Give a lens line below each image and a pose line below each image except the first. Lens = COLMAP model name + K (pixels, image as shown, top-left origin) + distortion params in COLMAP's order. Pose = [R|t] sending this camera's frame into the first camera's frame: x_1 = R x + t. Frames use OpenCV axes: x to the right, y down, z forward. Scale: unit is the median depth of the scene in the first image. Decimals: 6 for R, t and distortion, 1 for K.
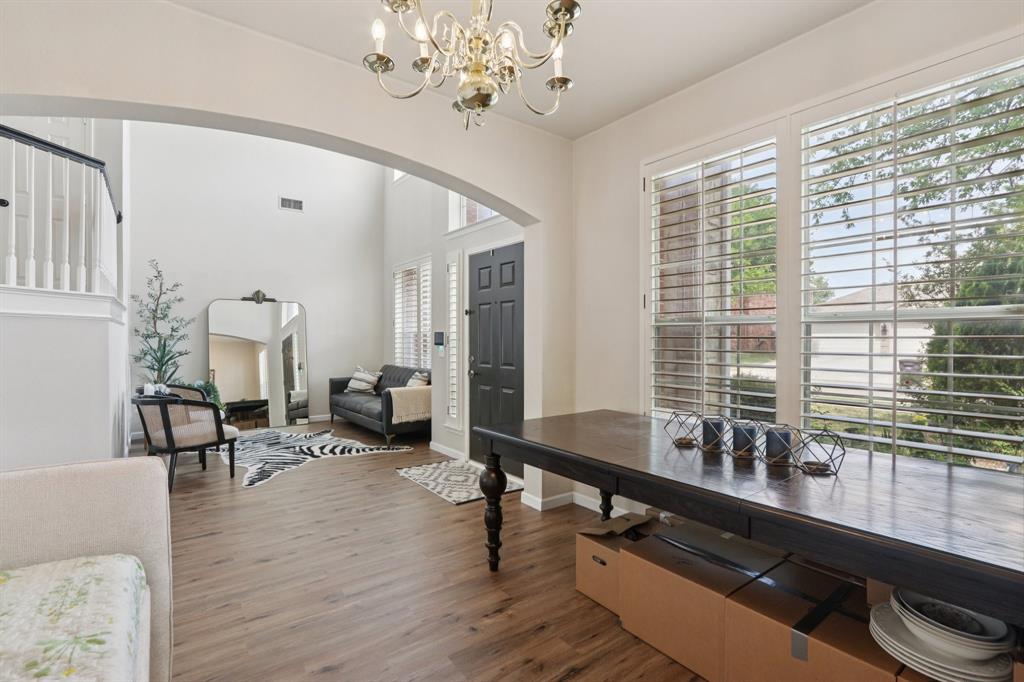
lens RADIAL K [[476.1, 0, 516.6], [0, 476.1, 344.8], [0, 0, 1]] dist [-0.012495, 0.000222]
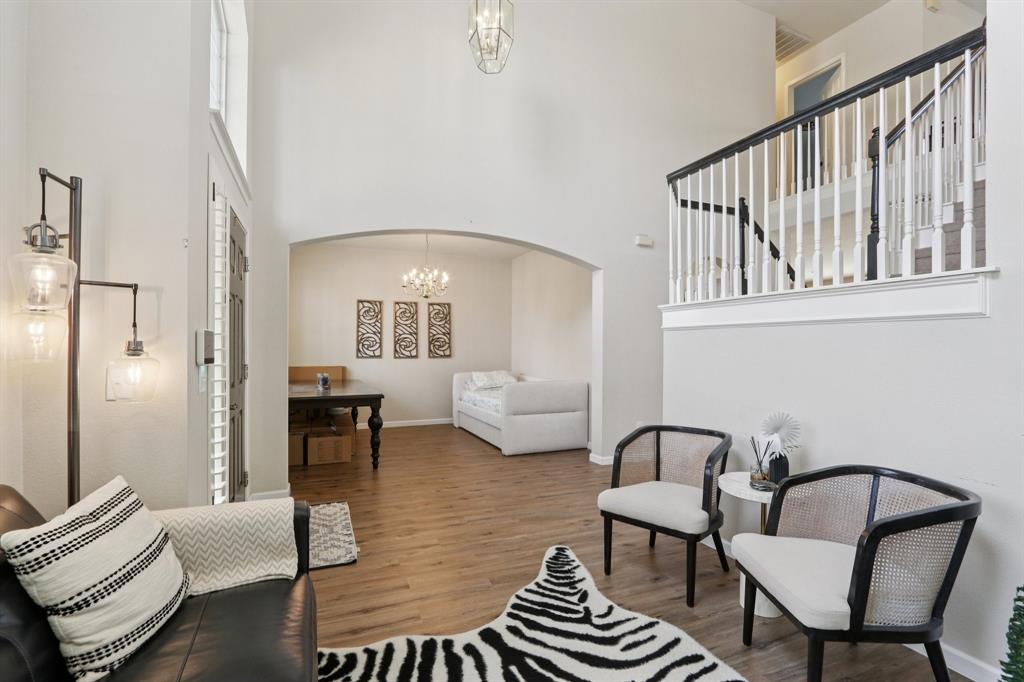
lens RADIAL K [[476.1, 0, 516.6], [0, 476.1, 344.8], [0, 0, 1]] dist [-0.012495, 0.000222]
pose [[-0.969424, 0.005396, 0.245334, -0.839456], [0.007387, 0.999947, 0.007197, -0.026893], [-0.245282, 0.008789, -0.969412, 2.130085]]
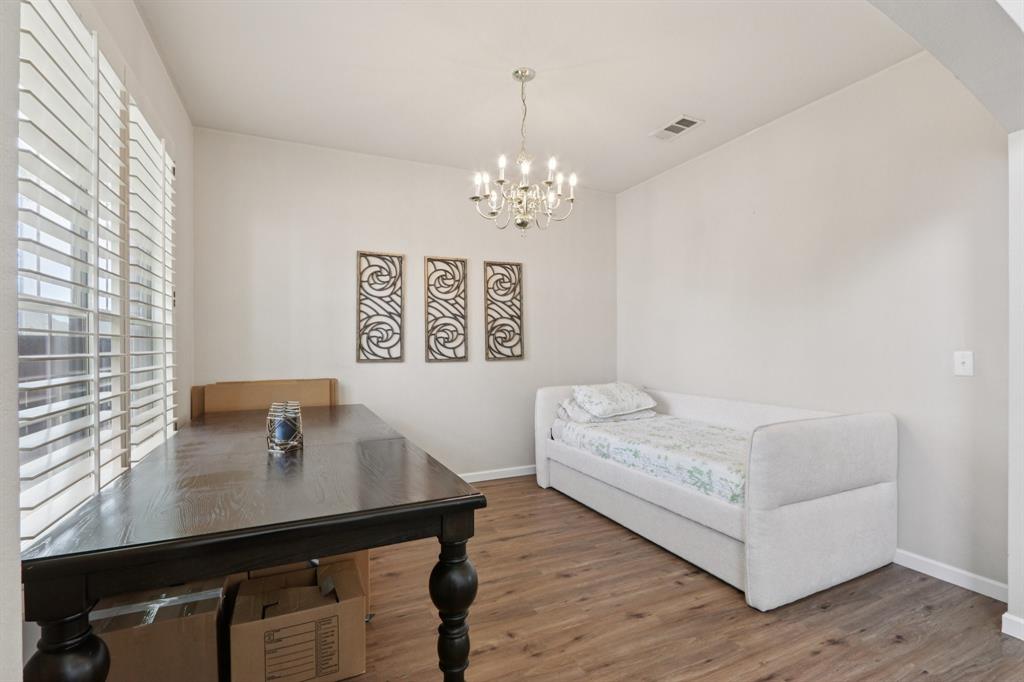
lens RADIAL K [[476.1, 0, 516.6], [0, 476.1, 344.8], [0, 0, 1]] dist [-0.012495, 0.000222]
pose [[-0.977333, 0.011910, 0.211371, -0.198291], [0.014492, 0.999838, 0.010670, -0.004386], [-0.211209, 0.013491, -0.977348, 1.216000]]
